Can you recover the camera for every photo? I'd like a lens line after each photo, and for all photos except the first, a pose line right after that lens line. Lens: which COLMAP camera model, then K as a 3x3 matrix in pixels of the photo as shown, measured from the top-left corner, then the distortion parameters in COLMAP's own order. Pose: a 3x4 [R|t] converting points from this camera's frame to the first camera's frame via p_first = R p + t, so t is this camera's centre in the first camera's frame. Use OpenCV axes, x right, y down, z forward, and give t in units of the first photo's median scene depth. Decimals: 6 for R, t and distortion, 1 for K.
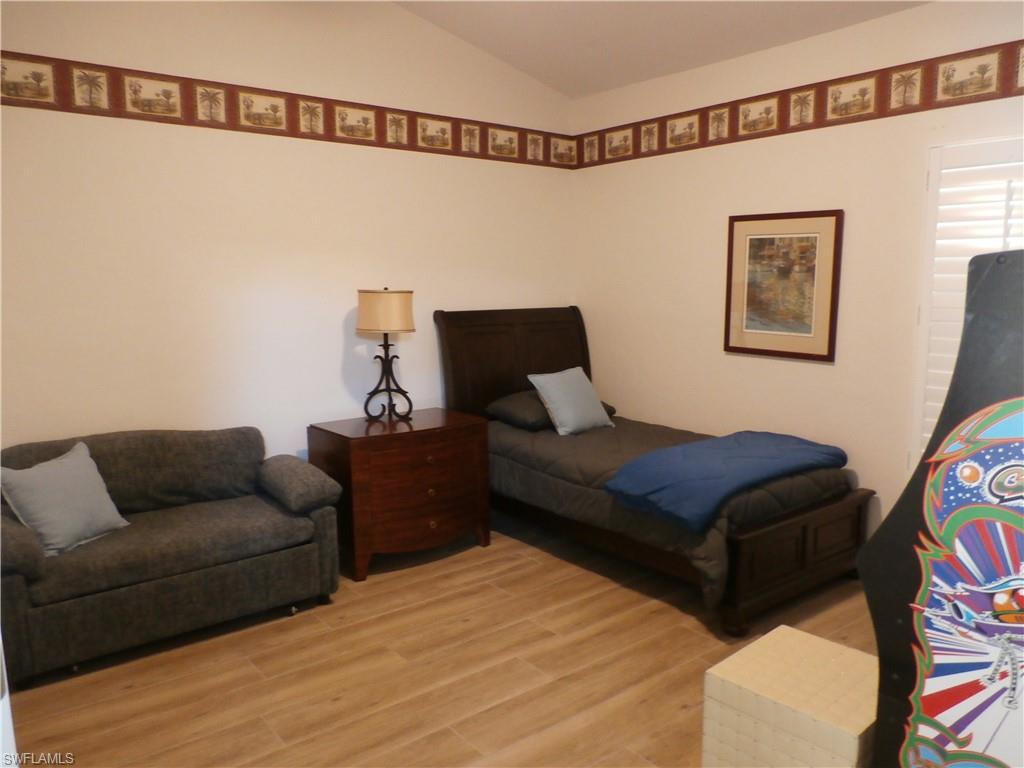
lens RADIAL K [[755.7, 0, 497.2], [0, 755.7, 386.0], [0, 0, 1]] dist [-0.003986, 0.004012]
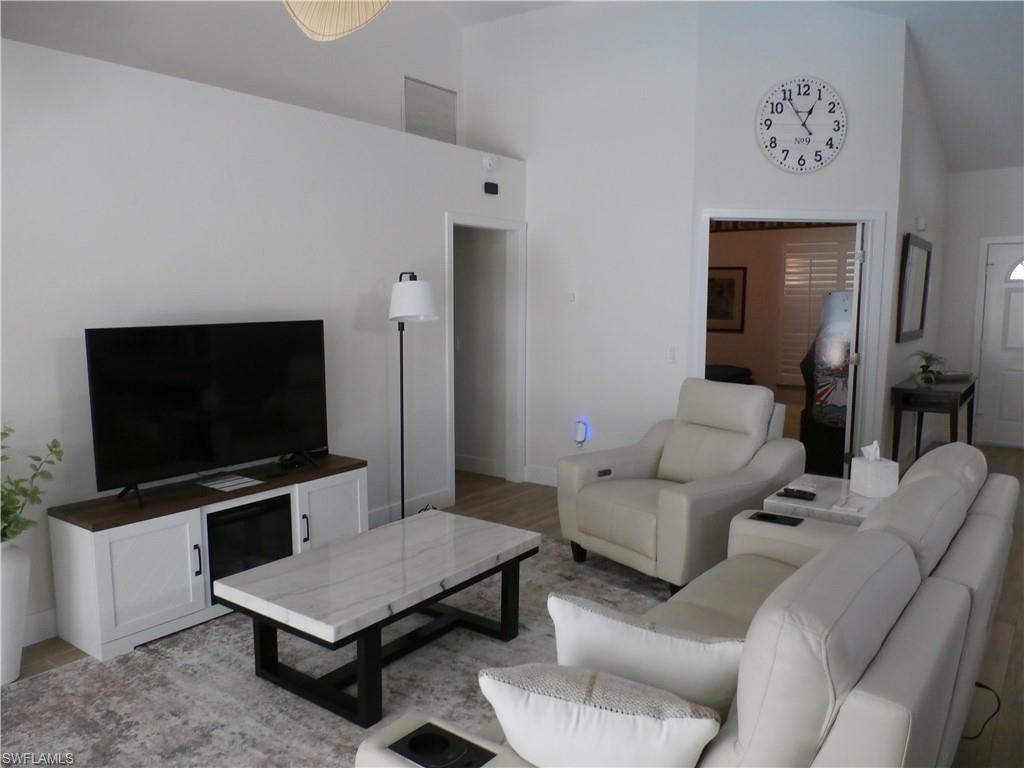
lens RADIAL K [[755.7, 0, 497.2], [0, 755.7, 386.0], [0, 0, 1]] dist [-0.003986, 0.004012]
pose [[0.964164, -0.031542, 0.263427, -2.272184], [0.037854, 0.999104, -0.018916, 0.374973], [-0.262594, 0.028210, 0.964494, -2.608077]]
